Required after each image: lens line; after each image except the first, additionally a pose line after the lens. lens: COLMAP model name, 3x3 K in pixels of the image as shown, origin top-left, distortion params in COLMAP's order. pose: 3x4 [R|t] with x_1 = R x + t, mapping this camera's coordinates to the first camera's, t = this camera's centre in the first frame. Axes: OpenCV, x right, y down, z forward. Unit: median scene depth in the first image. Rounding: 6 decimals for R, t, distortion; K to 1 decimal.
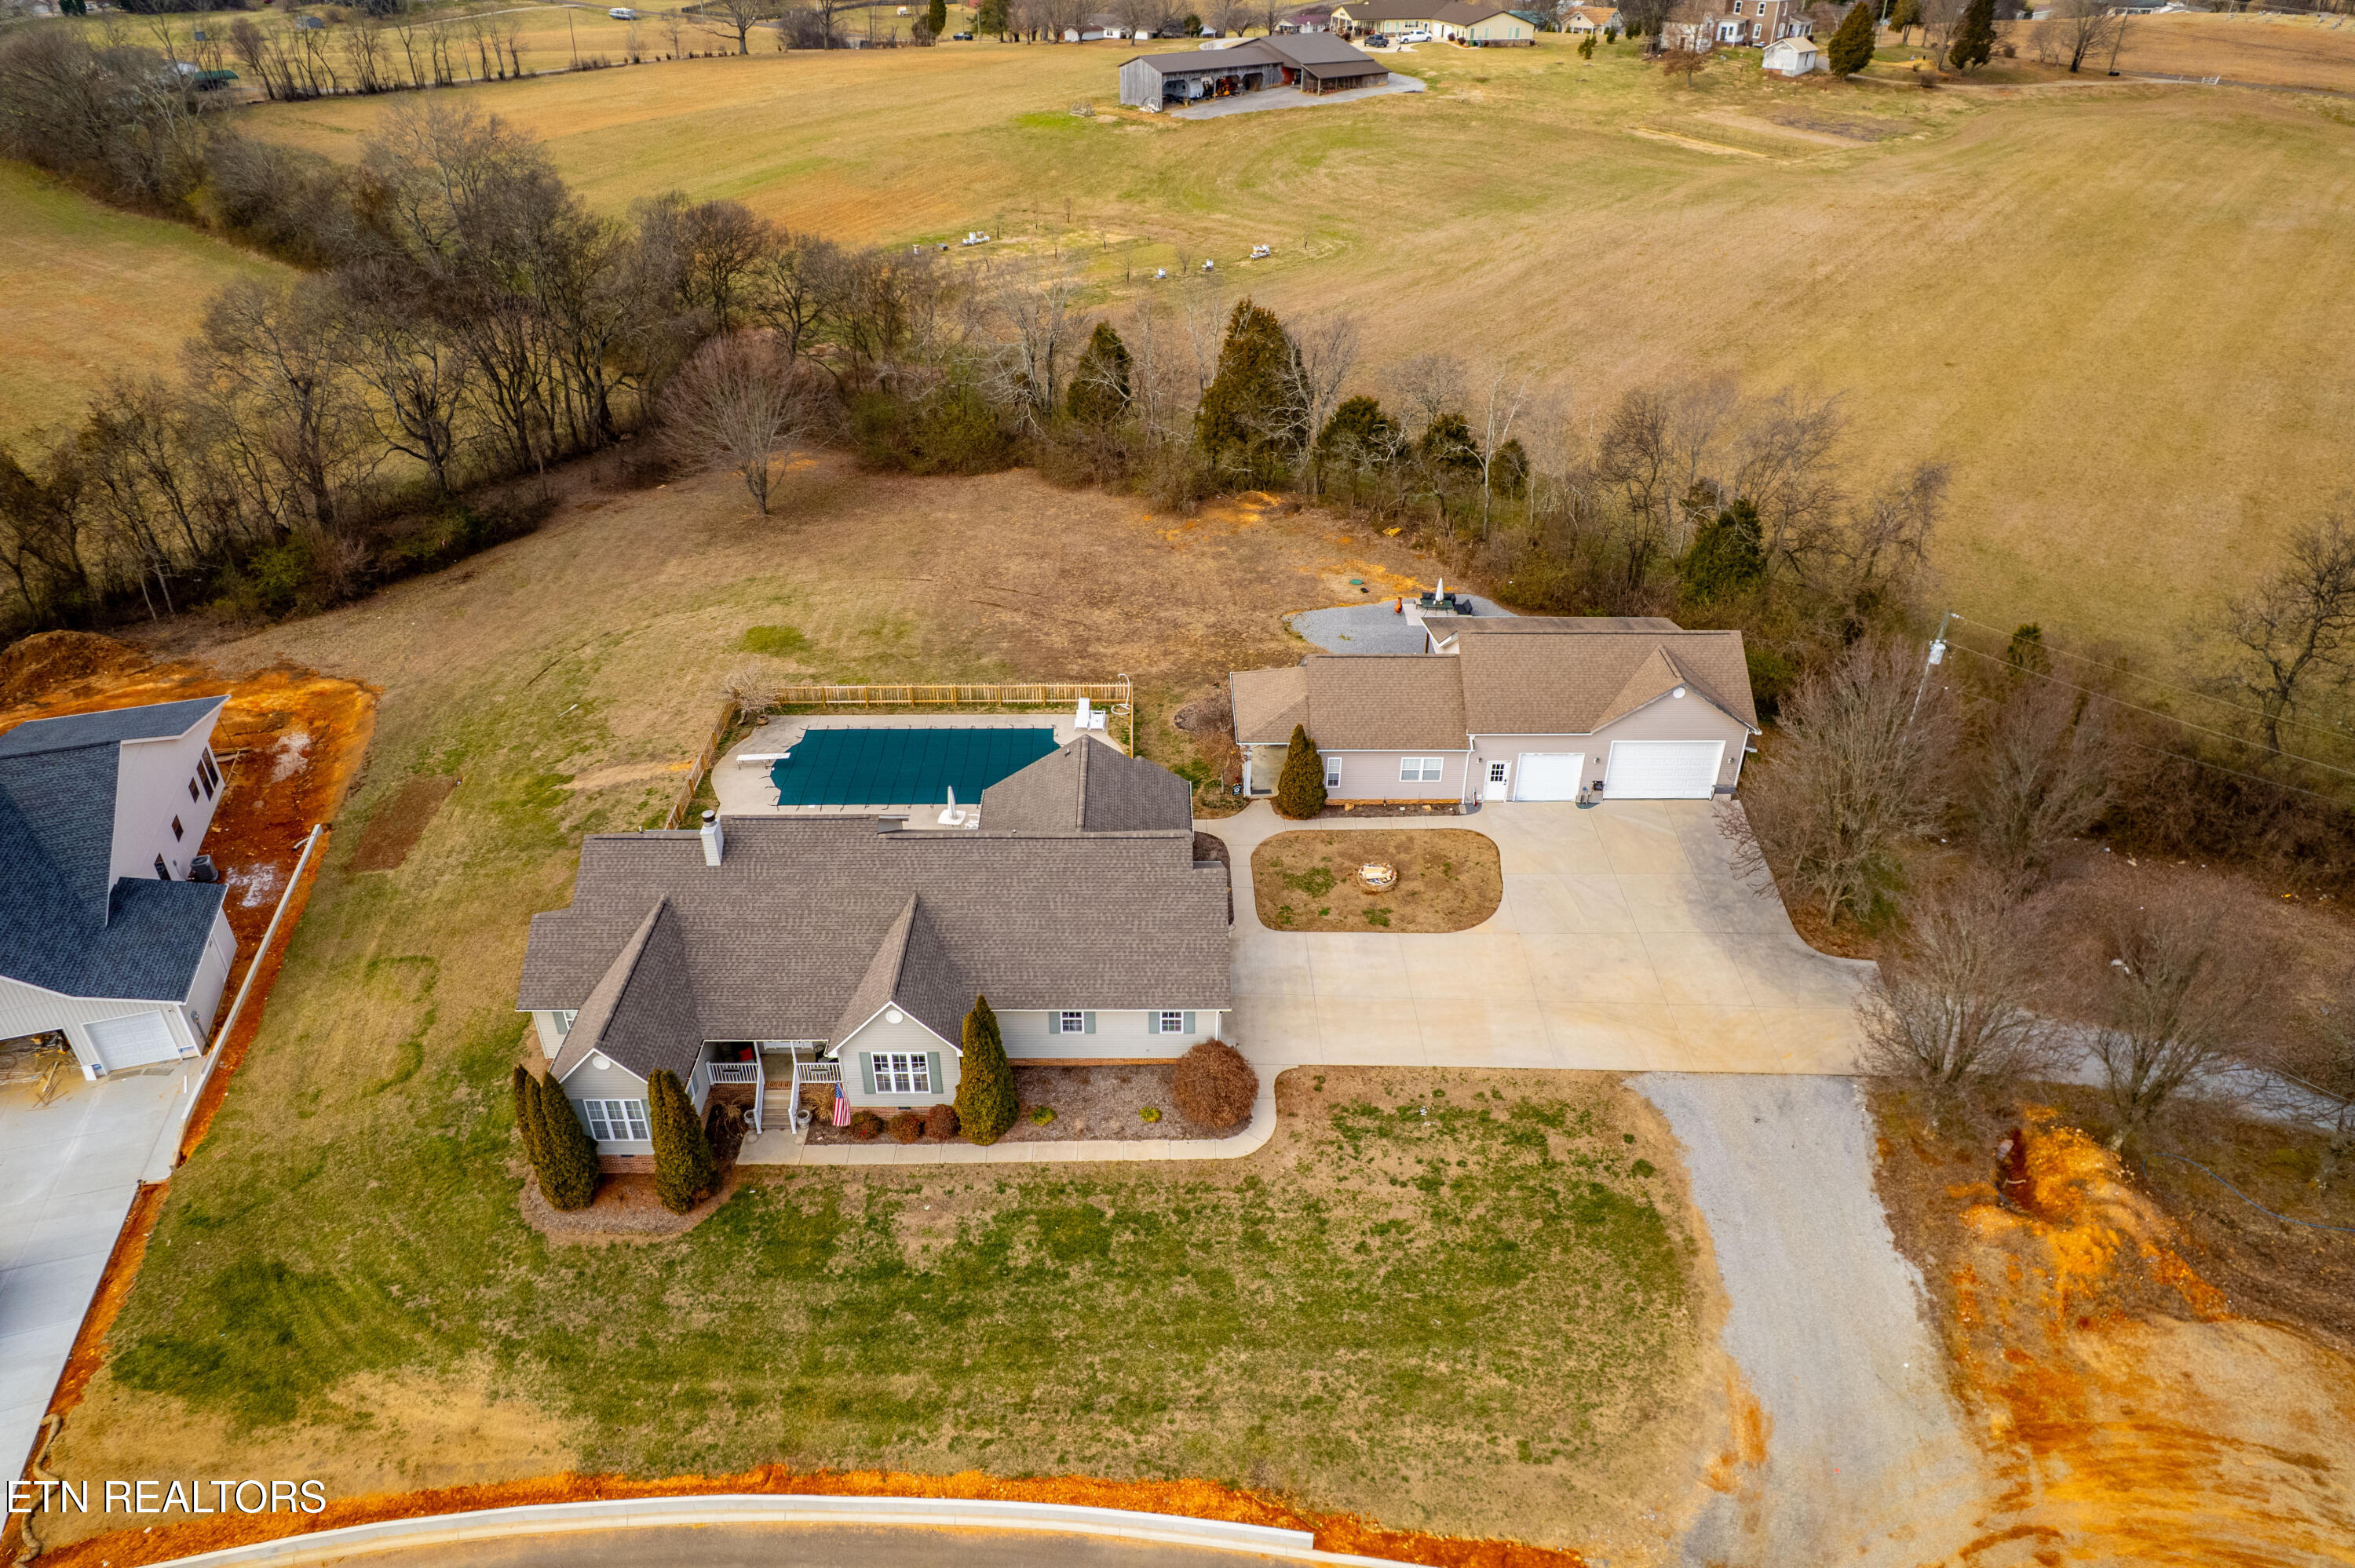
lens RADIAL K [[1507.6, 0, 1181.7], [0, 1507.6, 792.9], [0, 0, 1]] dist [-0.080964, 0.072360]
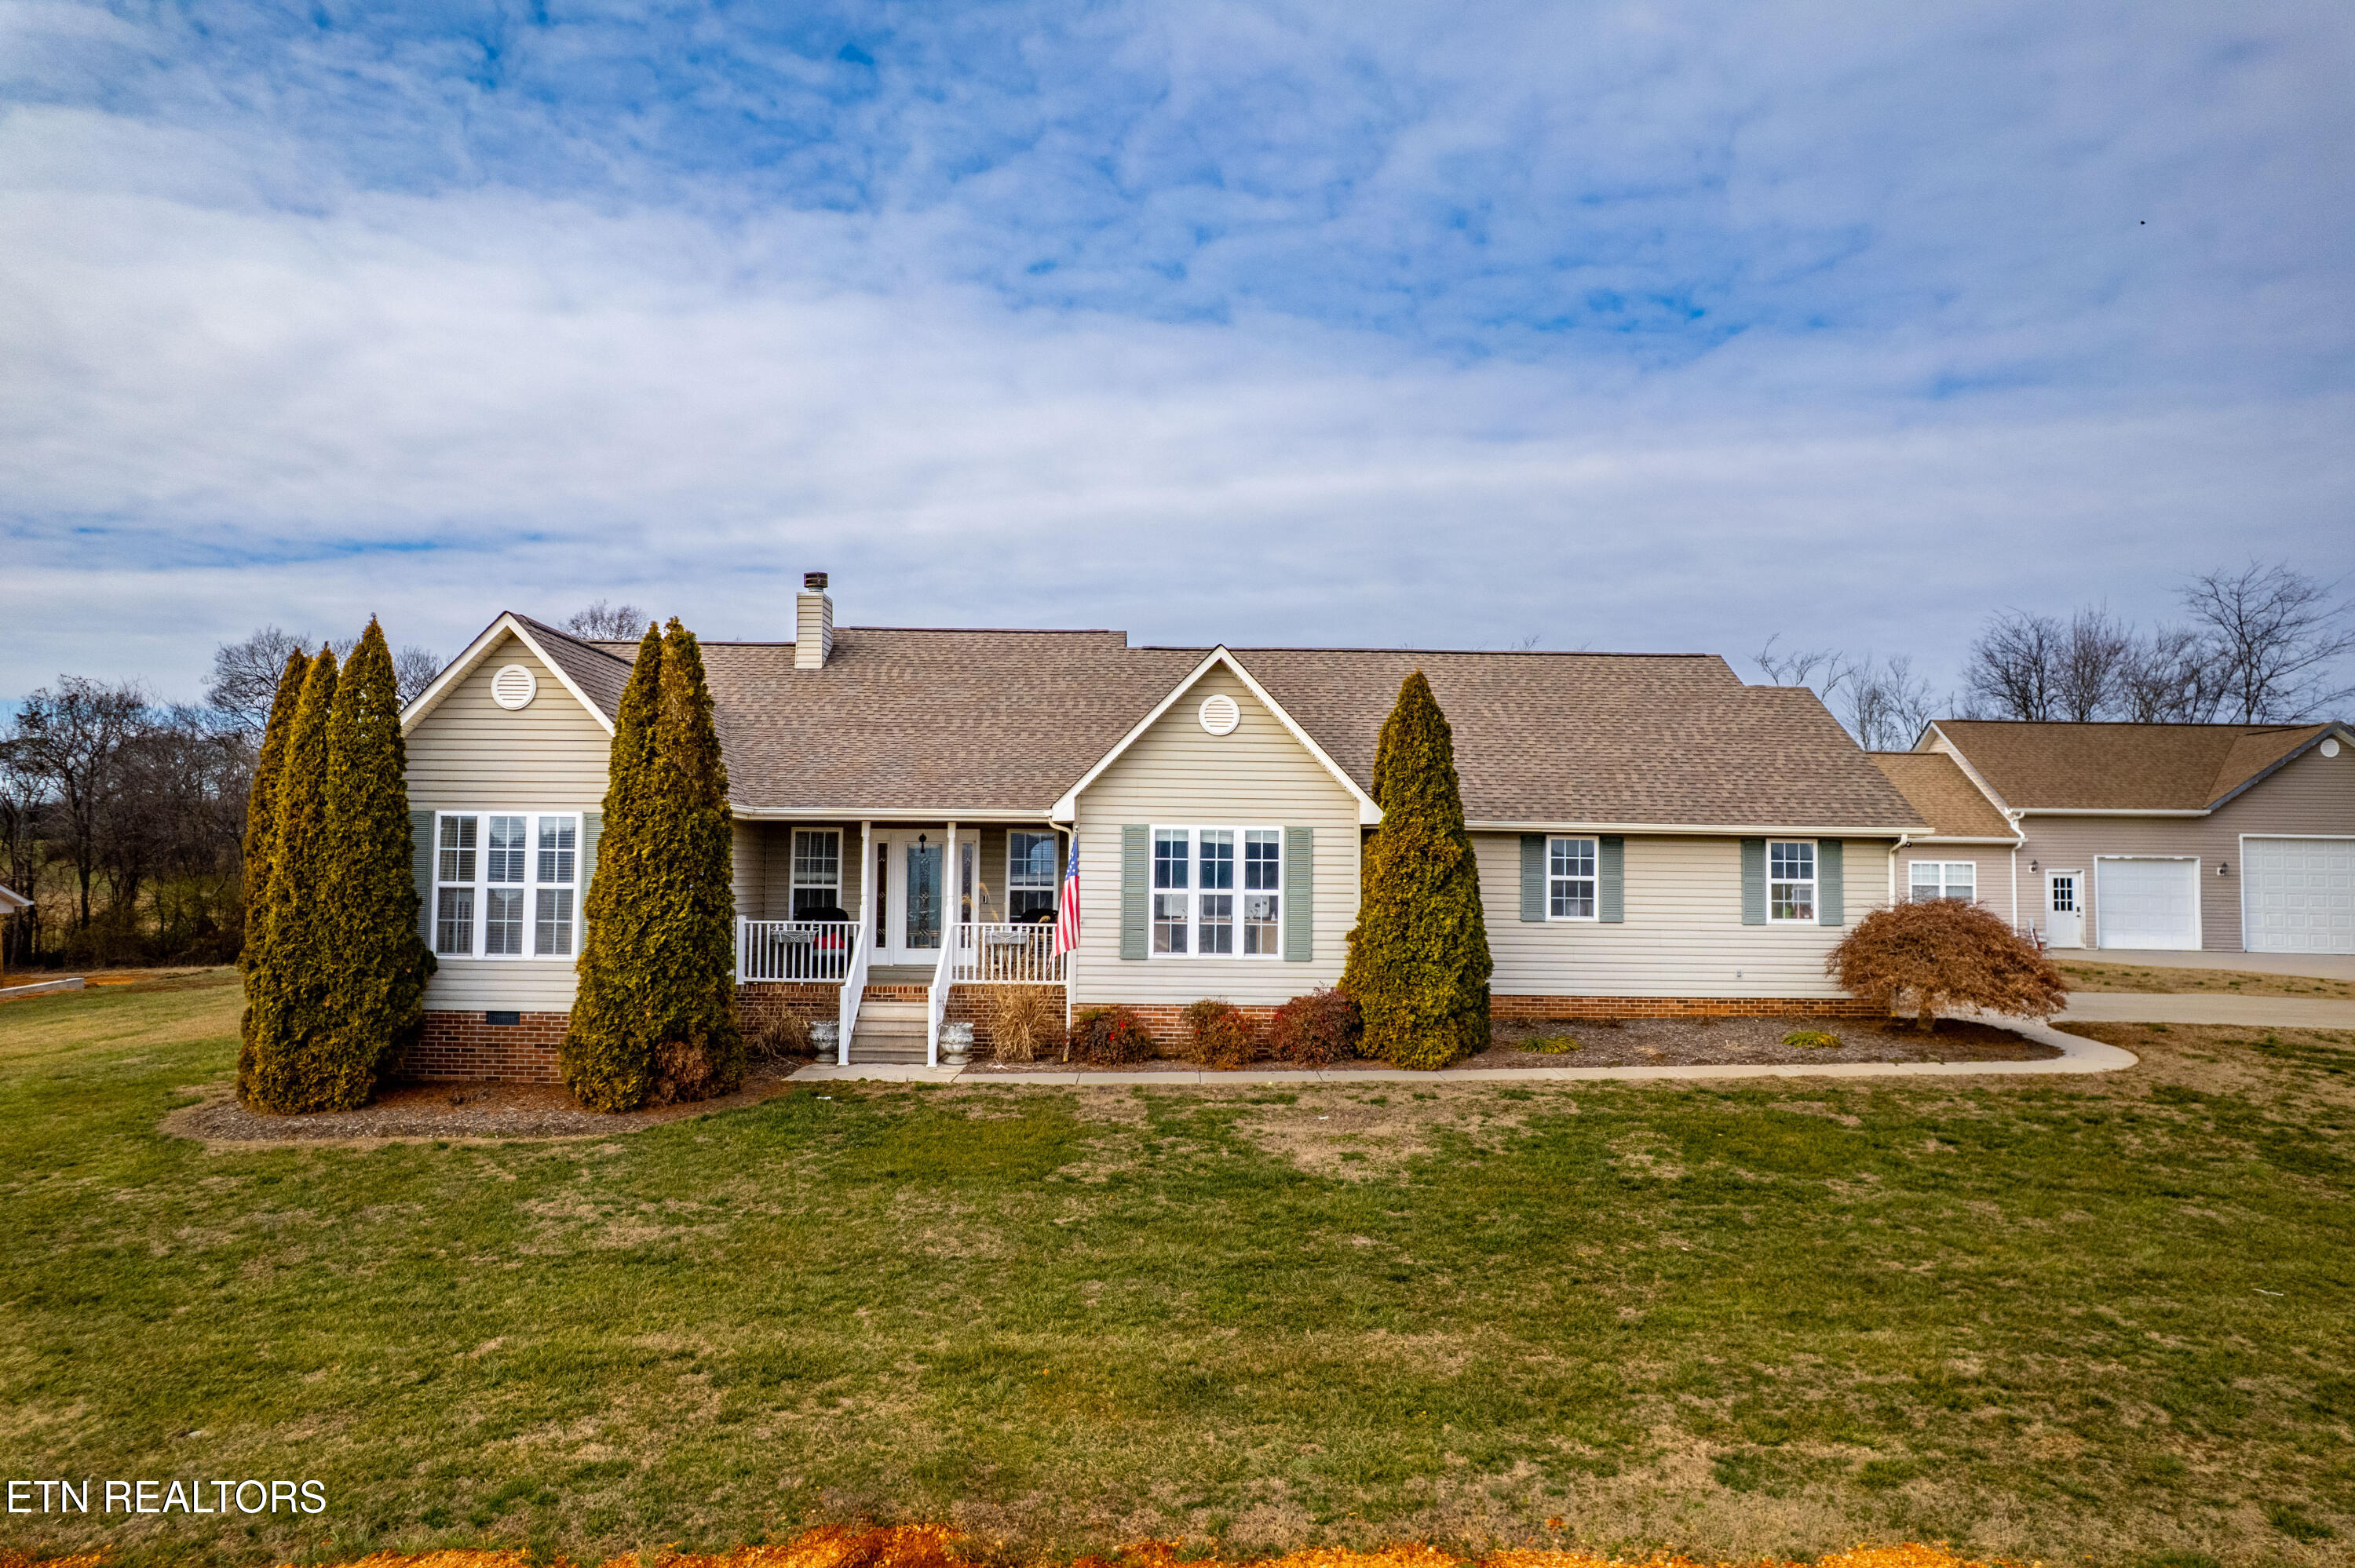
lens RADIAL K [[1507.6, 0, 1181.7], [0, 1507.6, 792.9], [0, 0, 1]] dist [-0.080964, 0.072360]
pose [[0.999992, 0.003282, -0.002415, -0.192324], [-0.004074, 0.814920, -0.579559, 0.396994], [0.000066, 0.579564, 0.814927, 0.634333]]
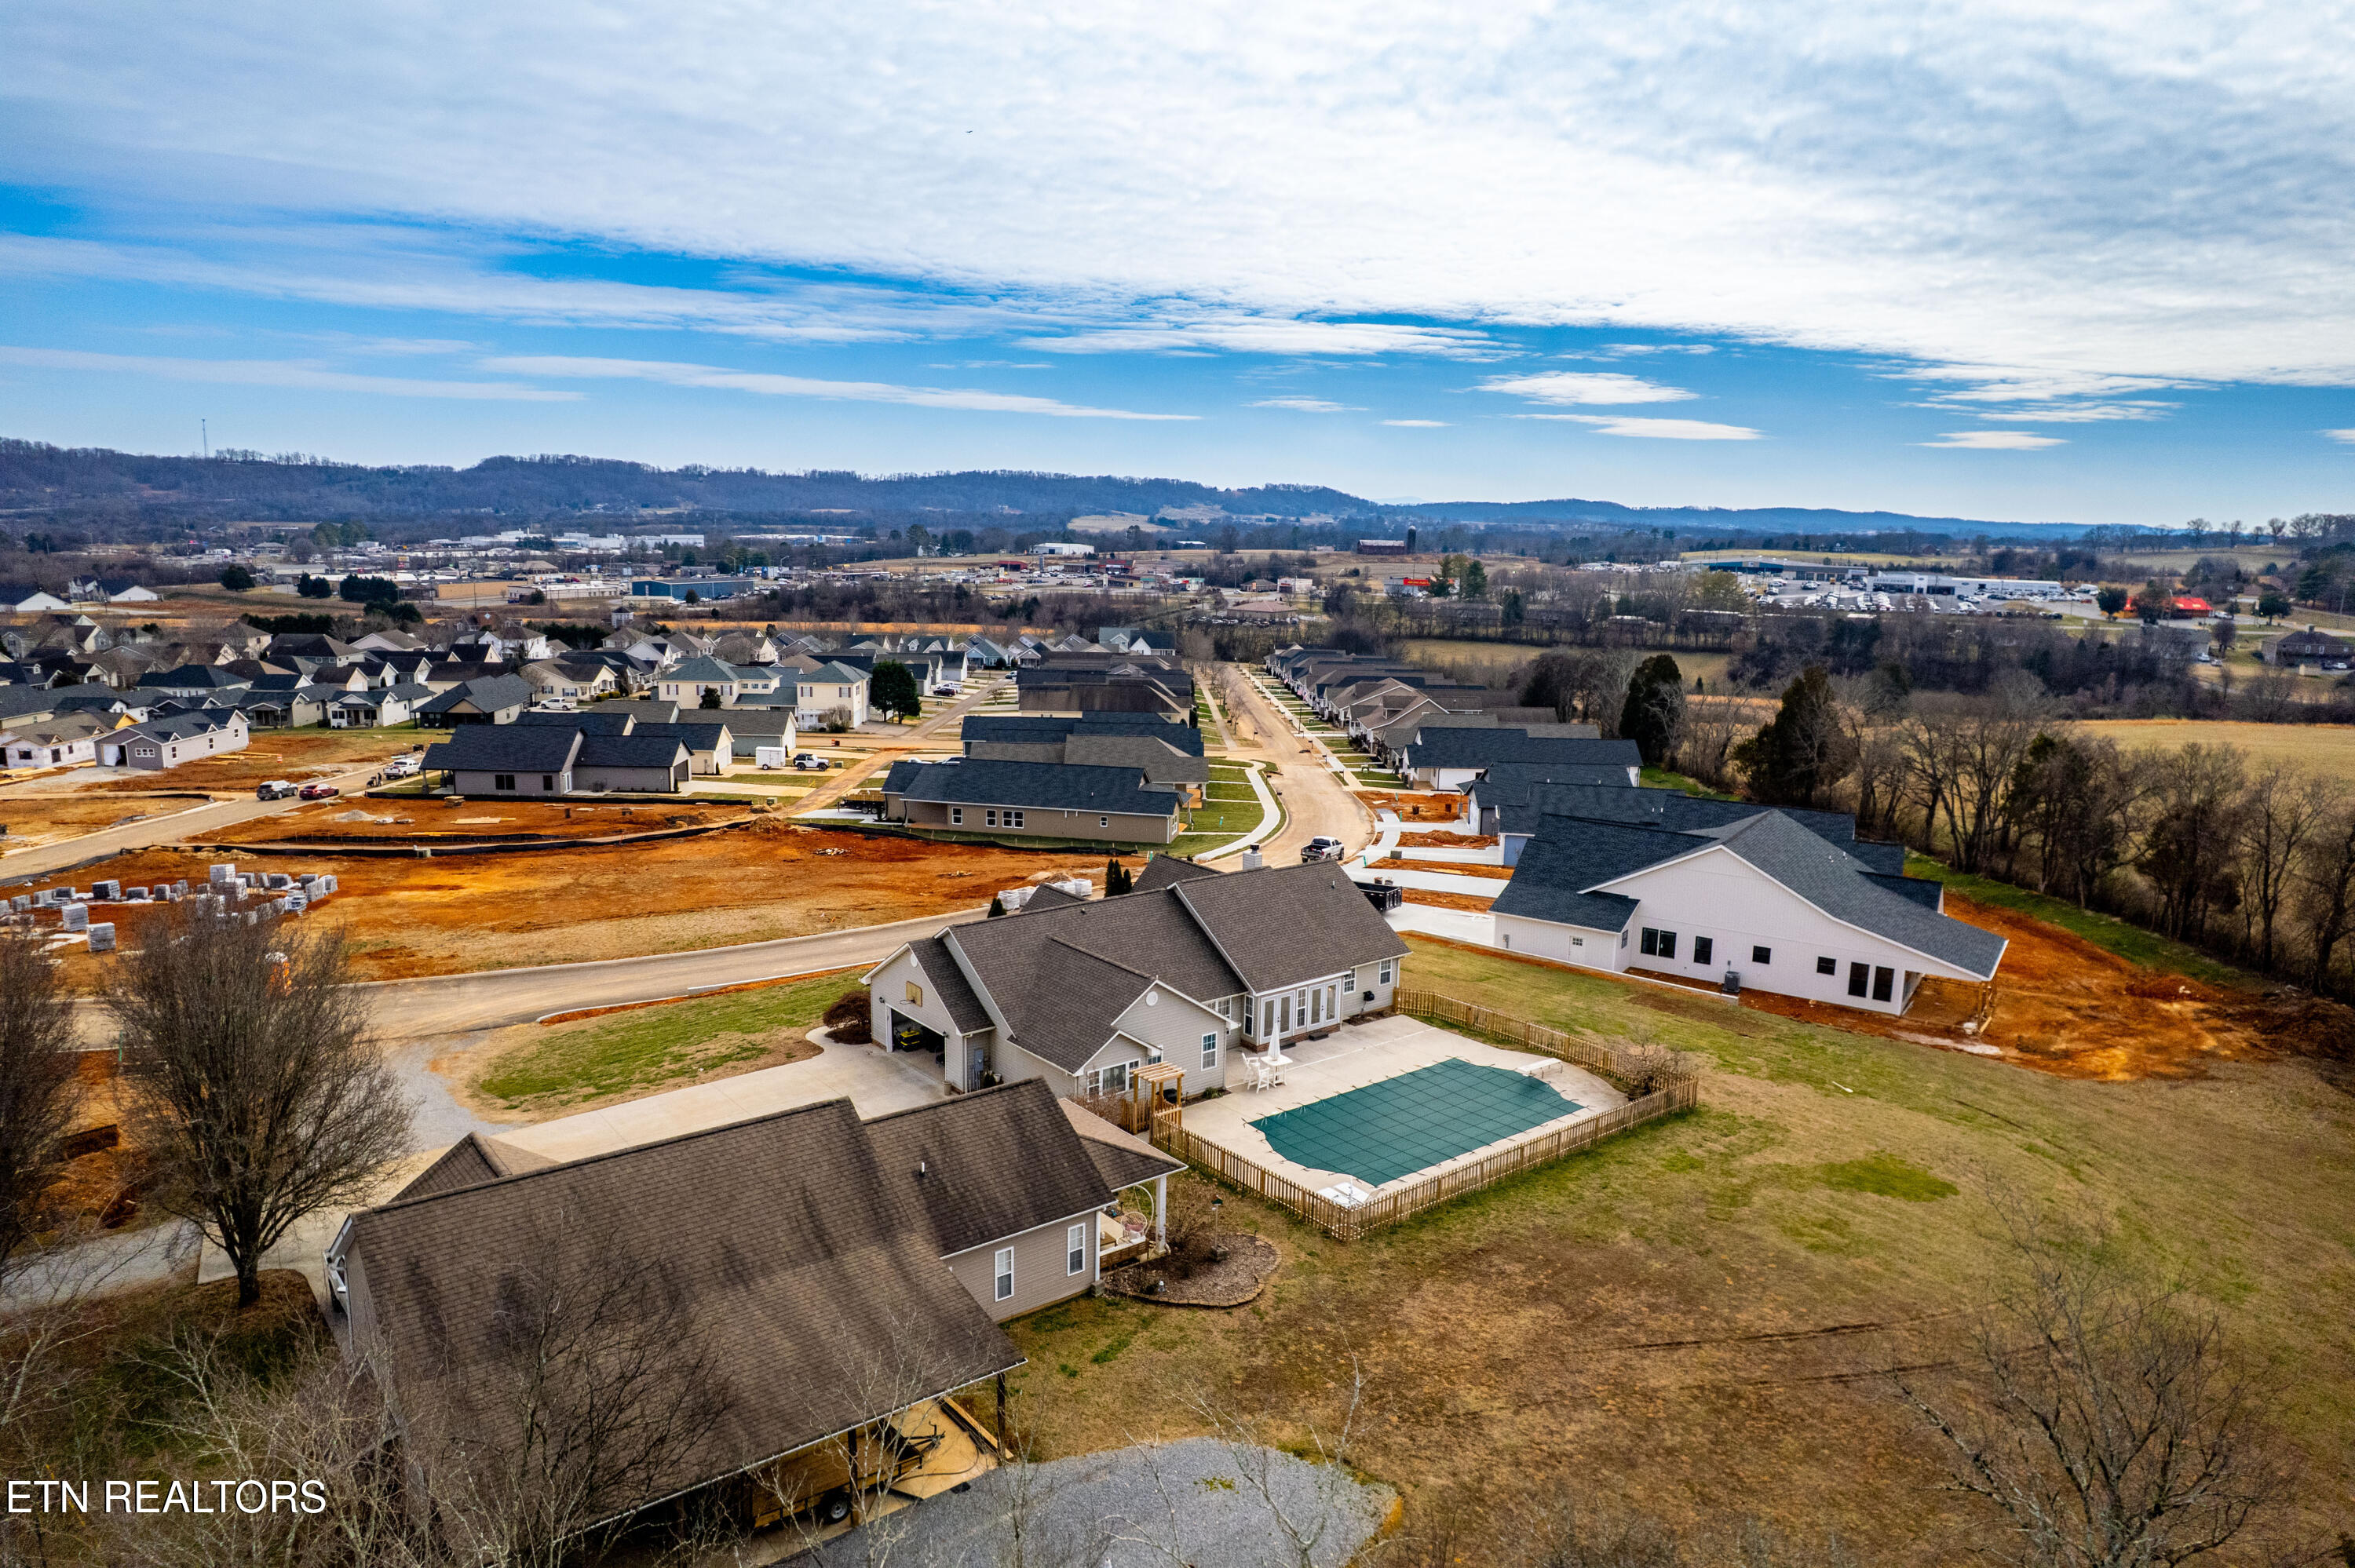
lens RADIAL K [[1543.6, 0, 1170.8], [0, 1543.6, 780.5], [0, 0, 1]] dist [-0.082965, 0.083053]
pose [[-0.792860, 0.085810, -0.603332, 0.599746], [-0.342060, 0.756699, 0.557137, -0.807704], [0.504348, 0.648108, -0.570604, 1.780719]]
